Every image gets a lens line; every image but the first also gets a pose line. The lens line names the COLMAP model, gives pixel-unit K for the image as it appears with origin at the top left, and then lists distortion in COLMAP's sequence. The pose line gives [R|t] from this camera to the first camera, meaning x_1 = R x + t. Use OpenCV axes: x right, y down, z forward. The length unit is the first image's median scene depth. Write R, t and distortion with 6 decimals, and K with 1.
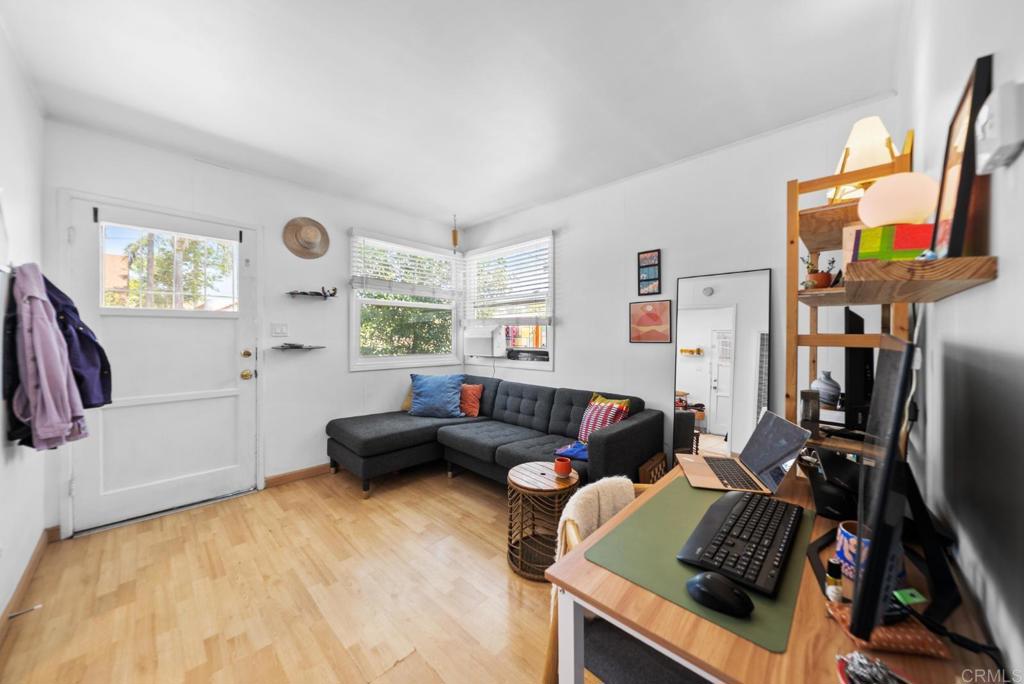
lens RADIAL K [[360.6, 0, 515.1], [0, 360.6, 336.9], [0, 0, 1]] dist [-0.000216, -0.000013]
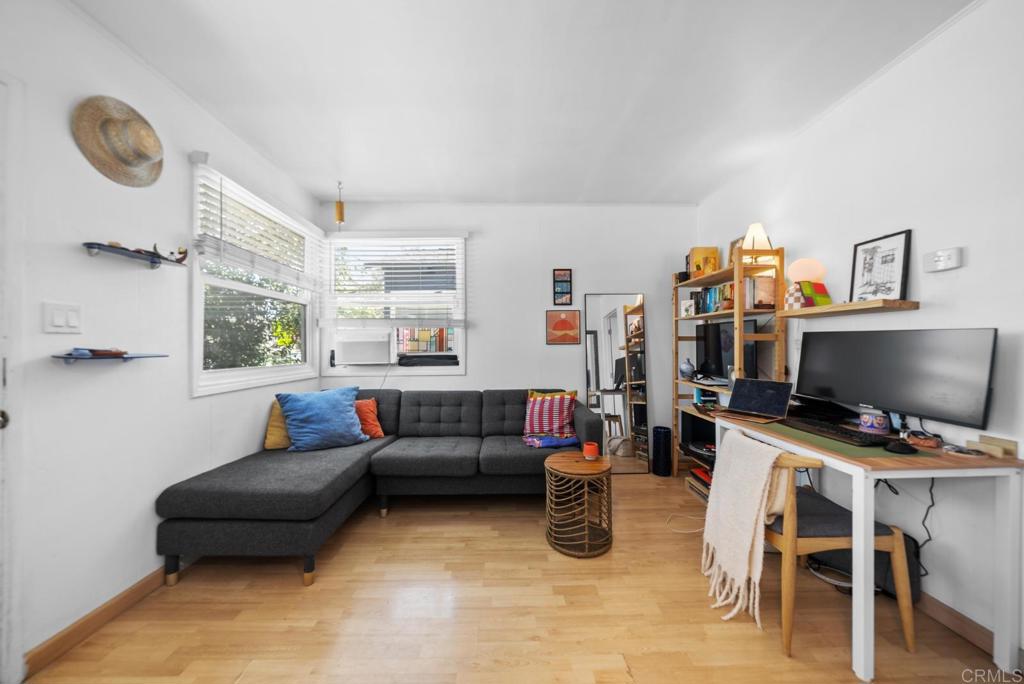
lens RADIAL K [[352.2, 0, 514.0], [0, 352.2, 345.5], [0, 0, 1]] dist [-0.001423, -0.000114]
pose [[0.700342, -0.004175, 0.713796, -0.553061], [0.007685, 0.999969, -0.001691, 0.019548], [-0.713766, 0.006670, 0.700352, 0.262534]]
